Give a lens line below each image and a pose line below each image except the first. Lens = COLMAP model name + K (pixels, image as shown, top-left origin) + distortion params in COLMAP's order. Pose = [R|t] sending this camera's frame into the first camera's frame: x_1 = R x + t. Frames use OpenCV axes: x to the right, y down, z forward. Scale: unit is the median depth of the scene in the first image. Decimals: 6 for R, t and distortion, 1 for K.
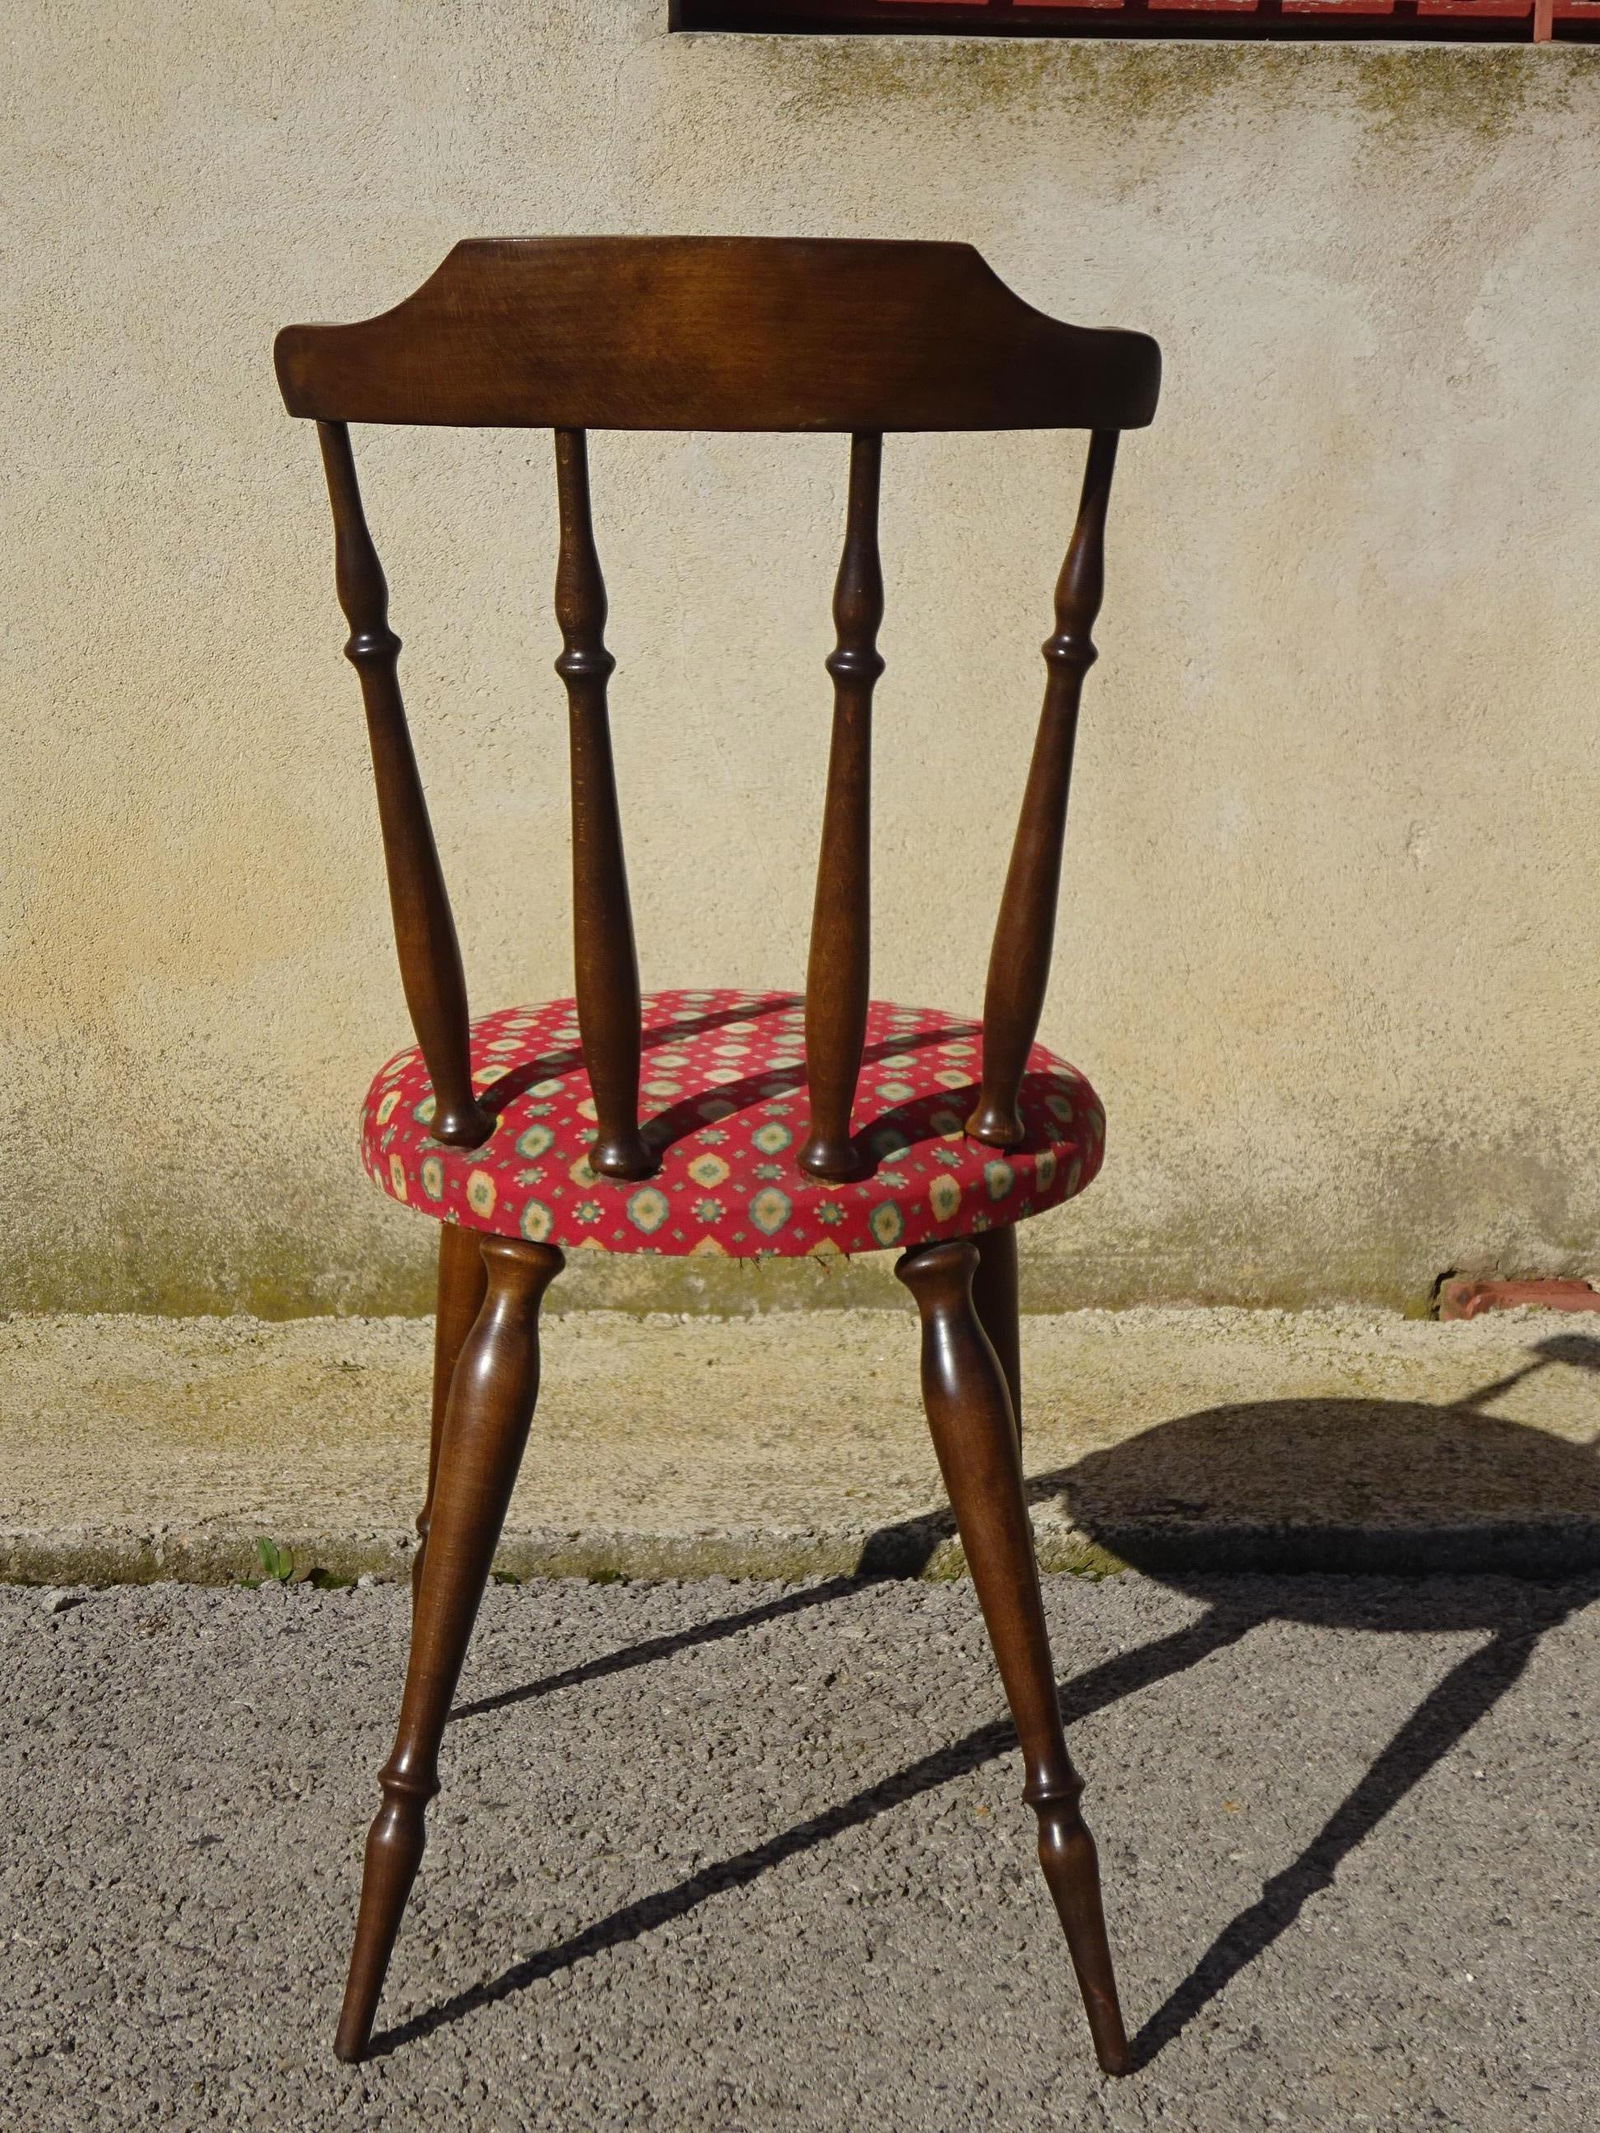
lens RADIAL K [[3248.5, 0, 800.0], [0, 3248.5, 1058.1], [0, 0, 1]] dist [0.023295, 0.000000]
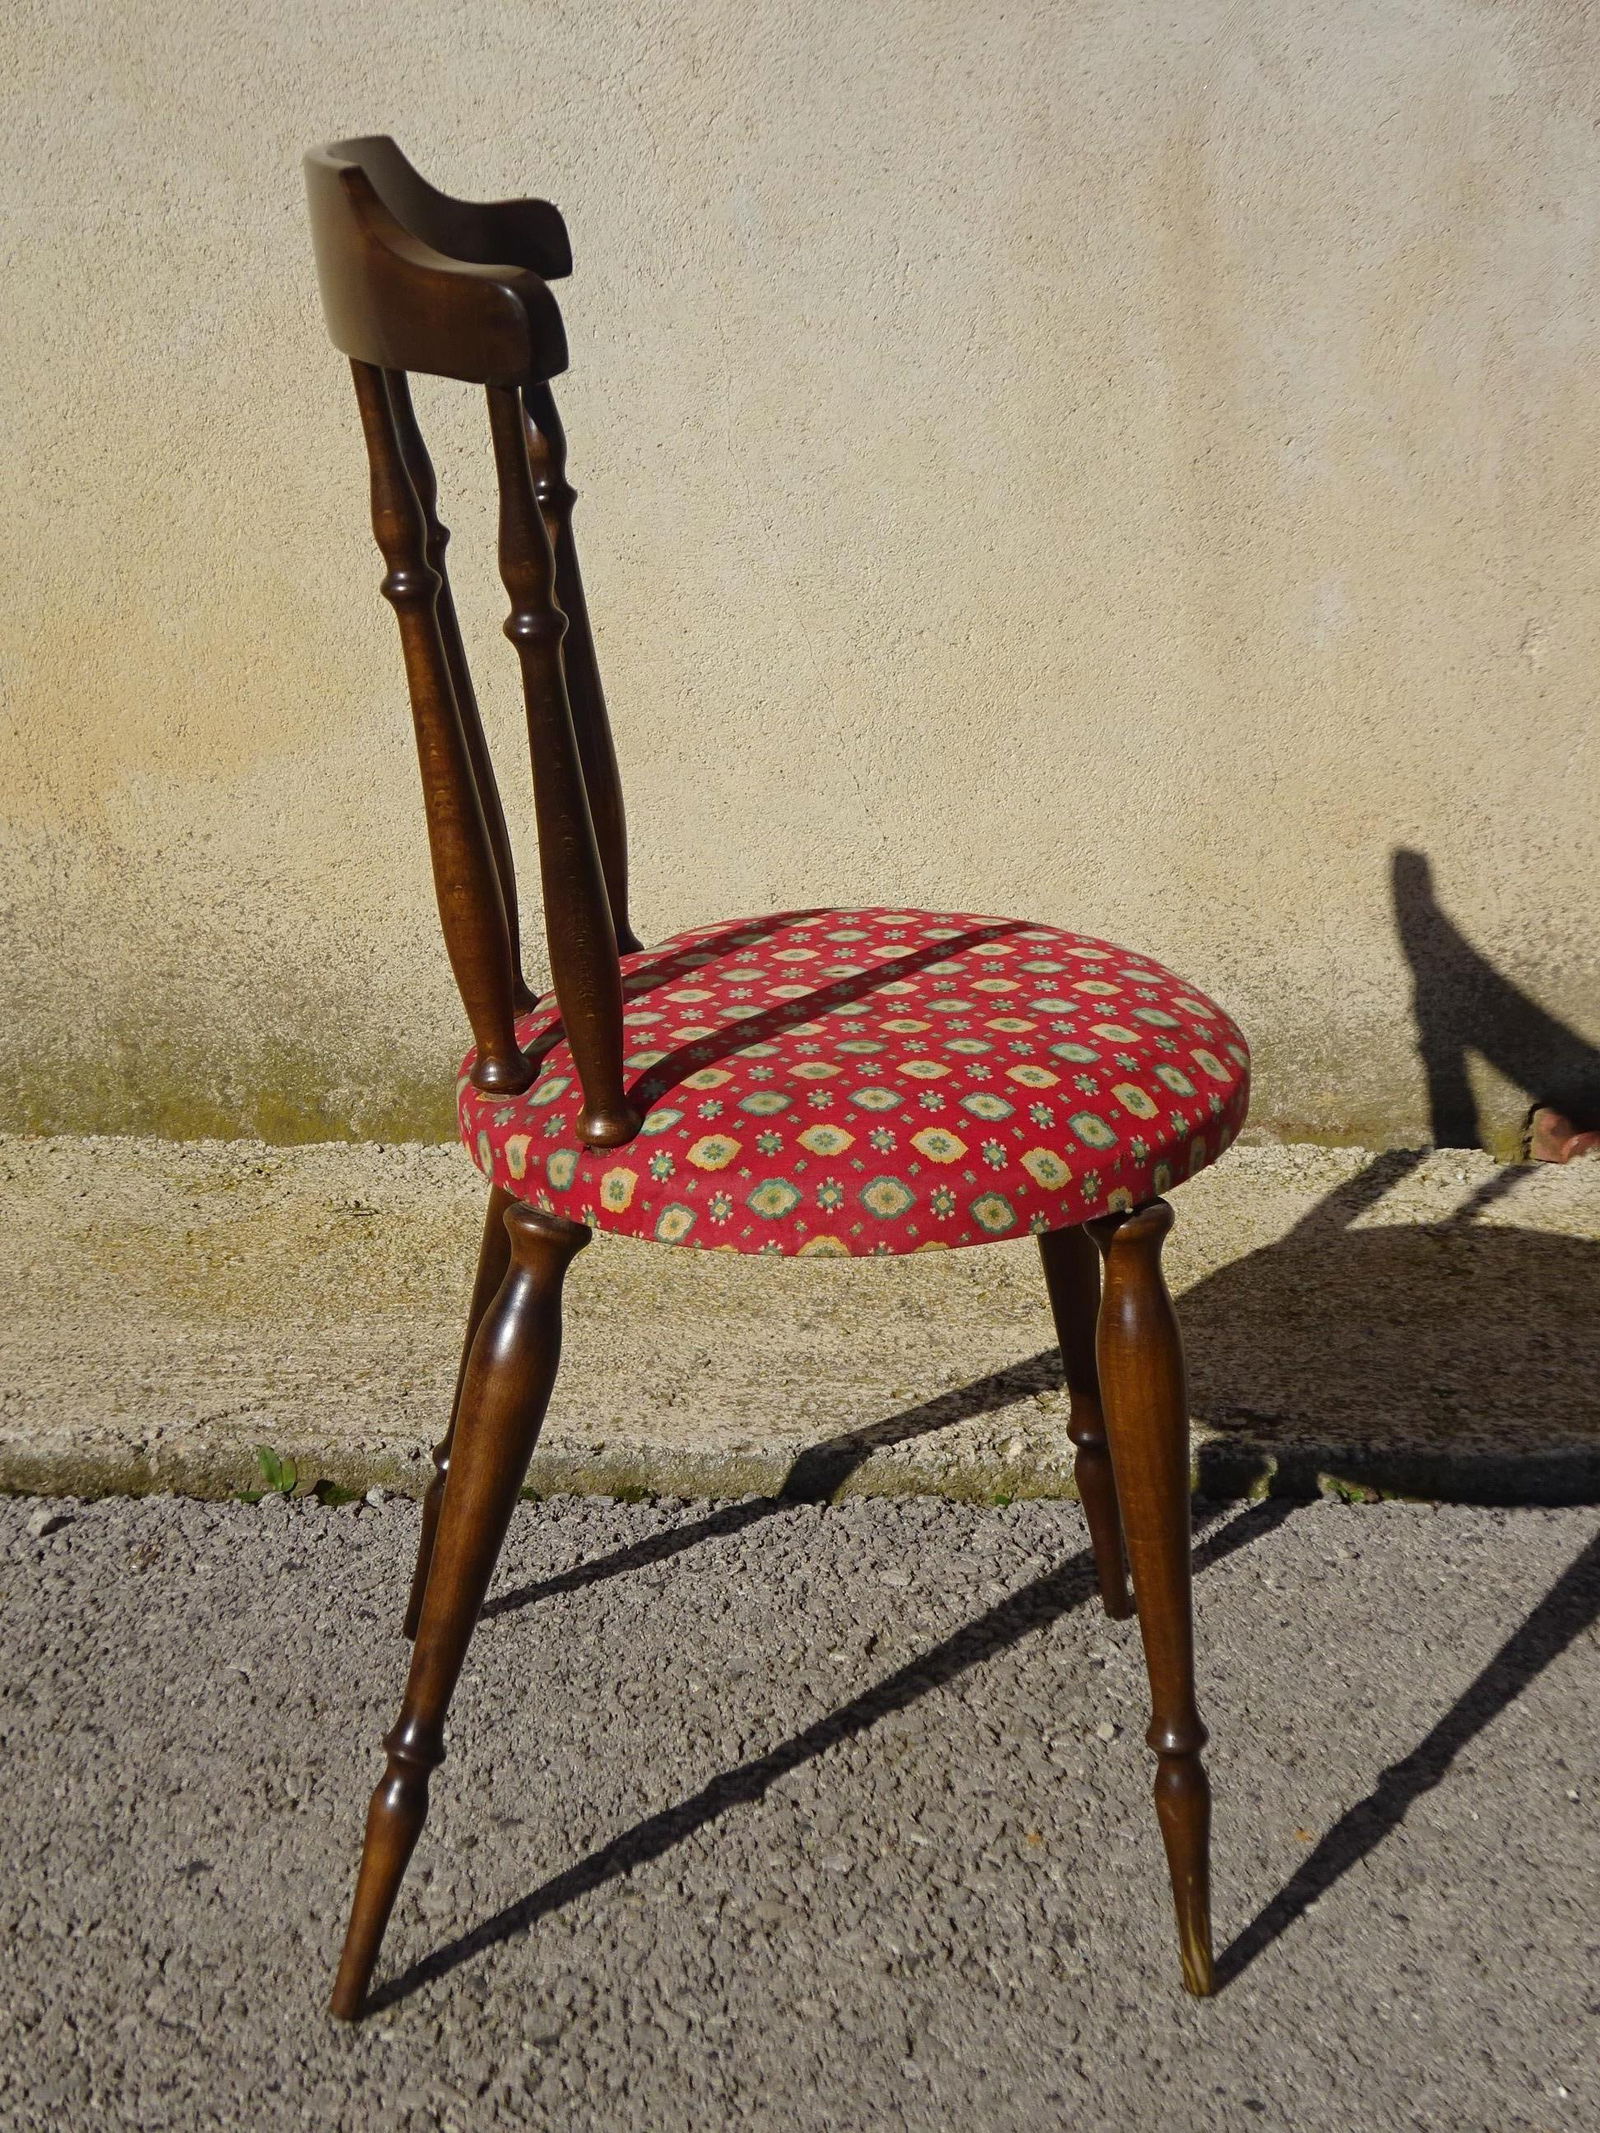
lens RADIAL K [[3248.5, 0, 811.2], [0, 3248.5, 1068.3], [0, 0, 1]] dist [0.023295, 0.000000]
pose [[0.999825, 0.016126, -0.009493, -0.001365], [-0.014481, 0.988077, 0.153277, -0.086877], [0.011852, -0.153113, 0.988138, 0.082436]]
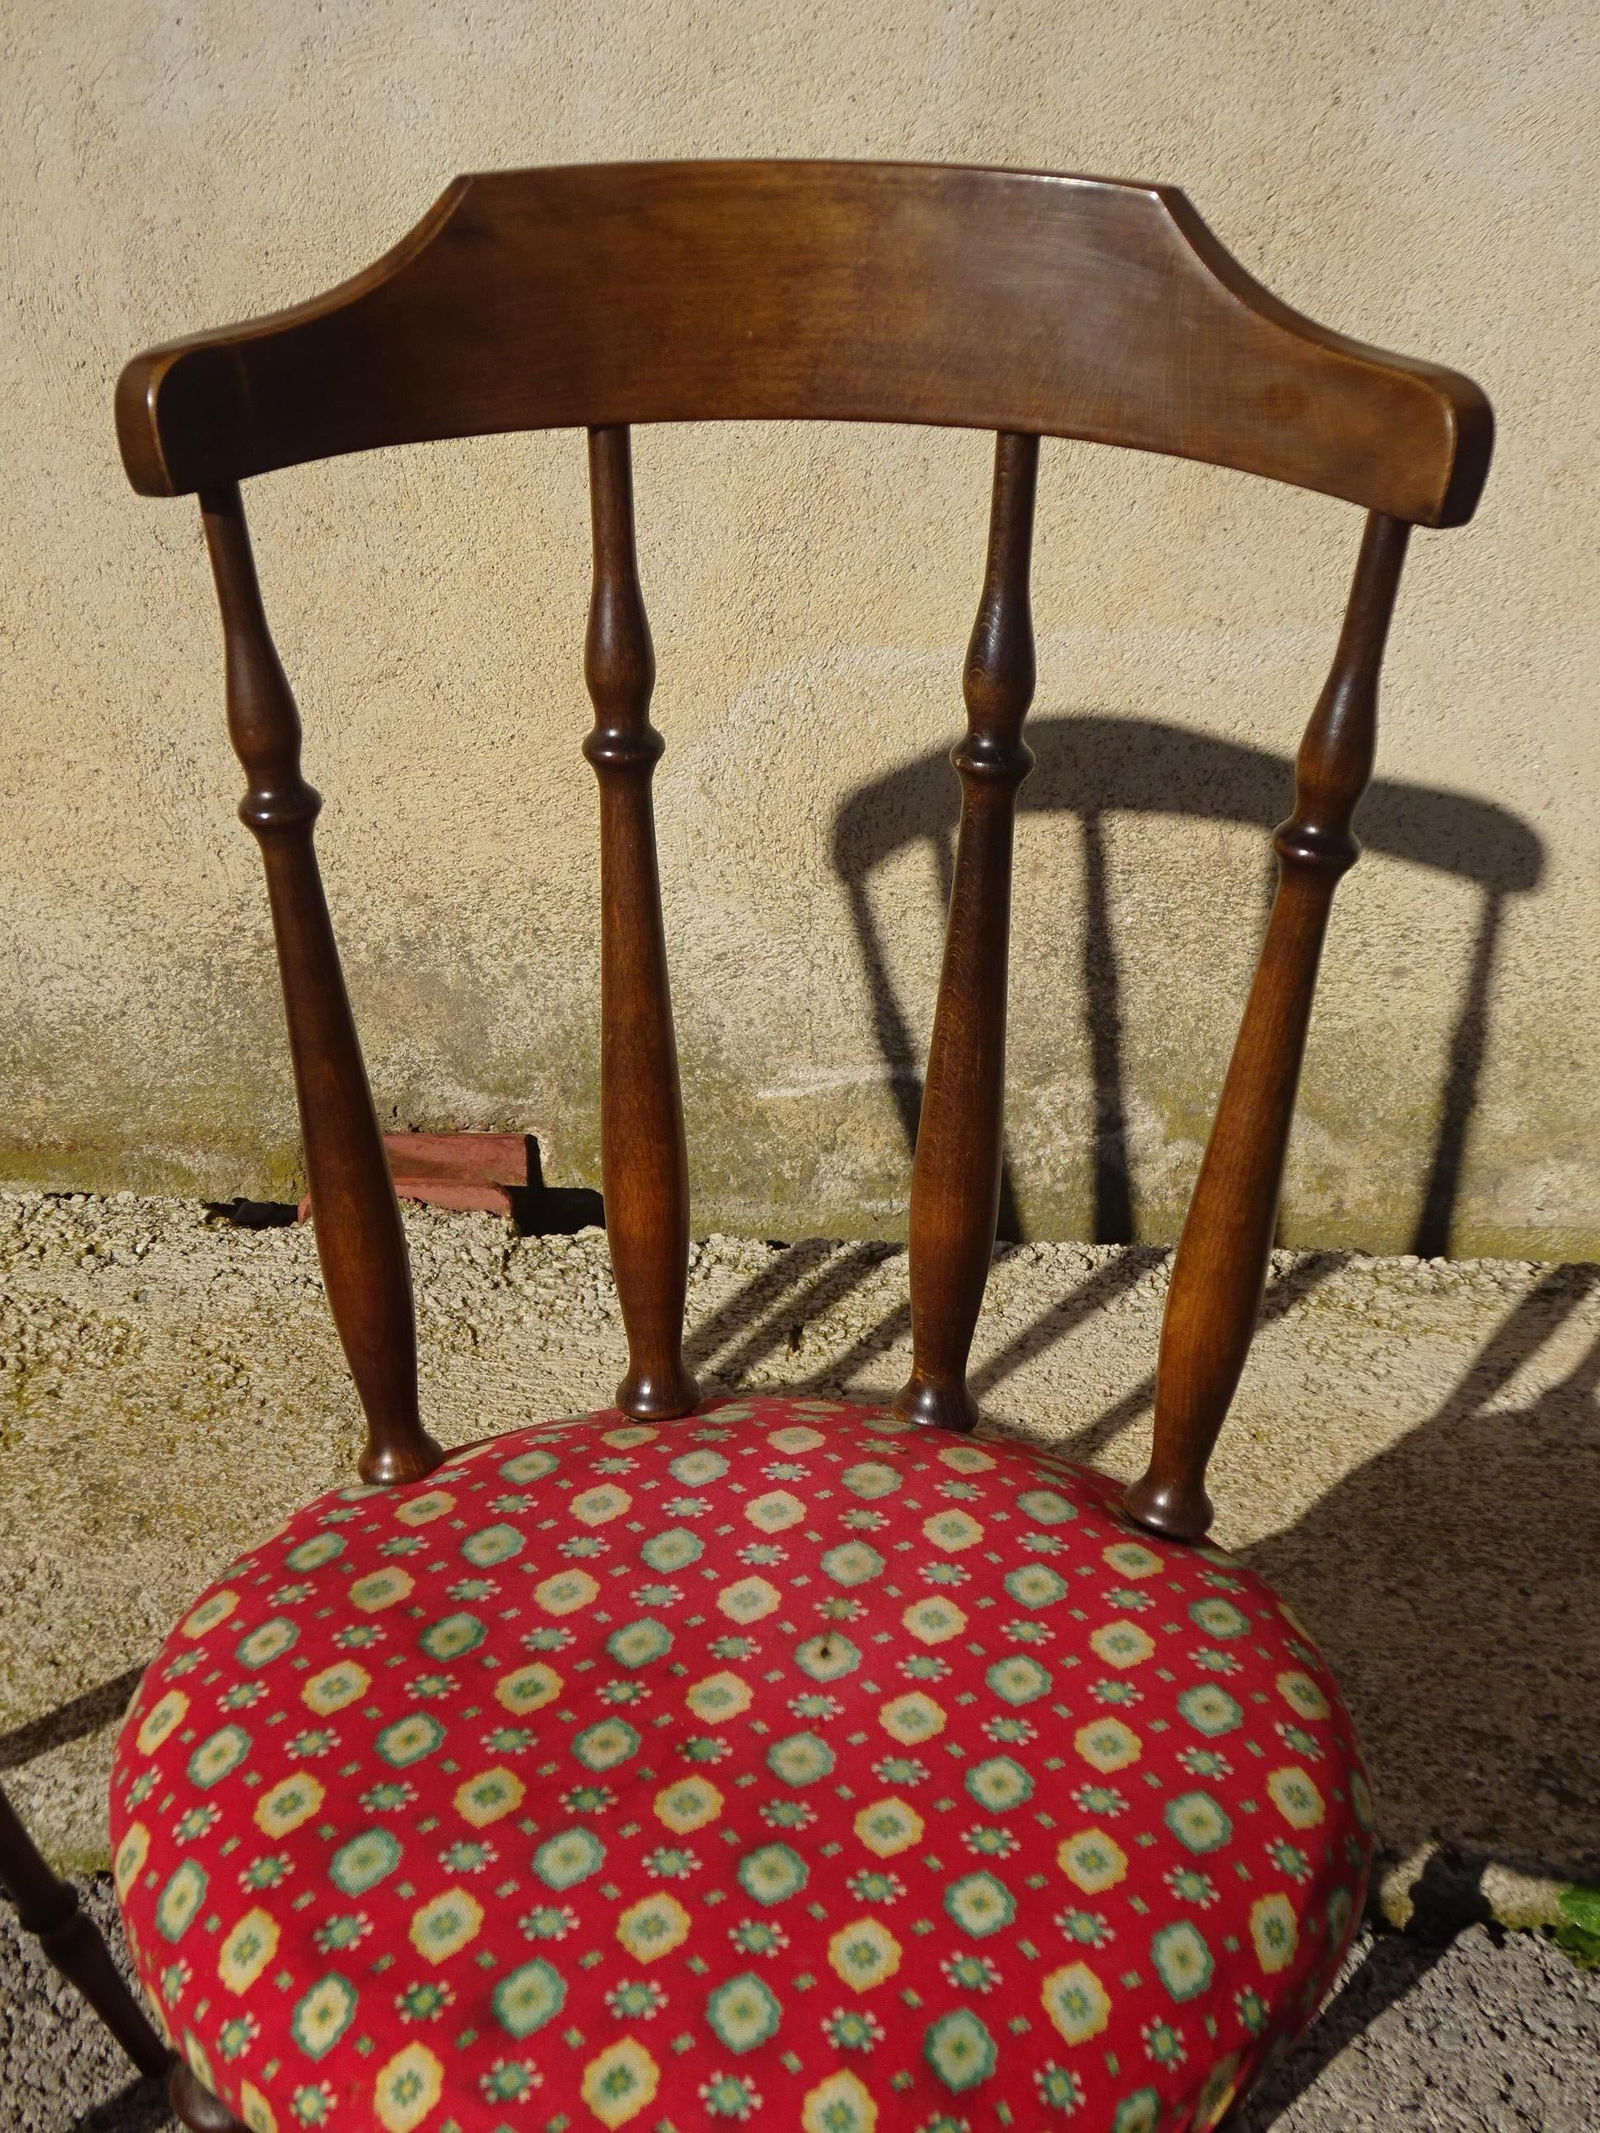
lens RADIAL K [[3438.7, 0, 802.1], [0, 3438.7, 1076.6], [0, 0, 1]] dist [0.026486, 0.000000]
pose [[0.996469, 0.045802, -0.070369, 0.367341], [-0.018084, 0.935515, 0.352823, -0.213385], [0.081992, -0.350304, 0.933040, 0.335577]]
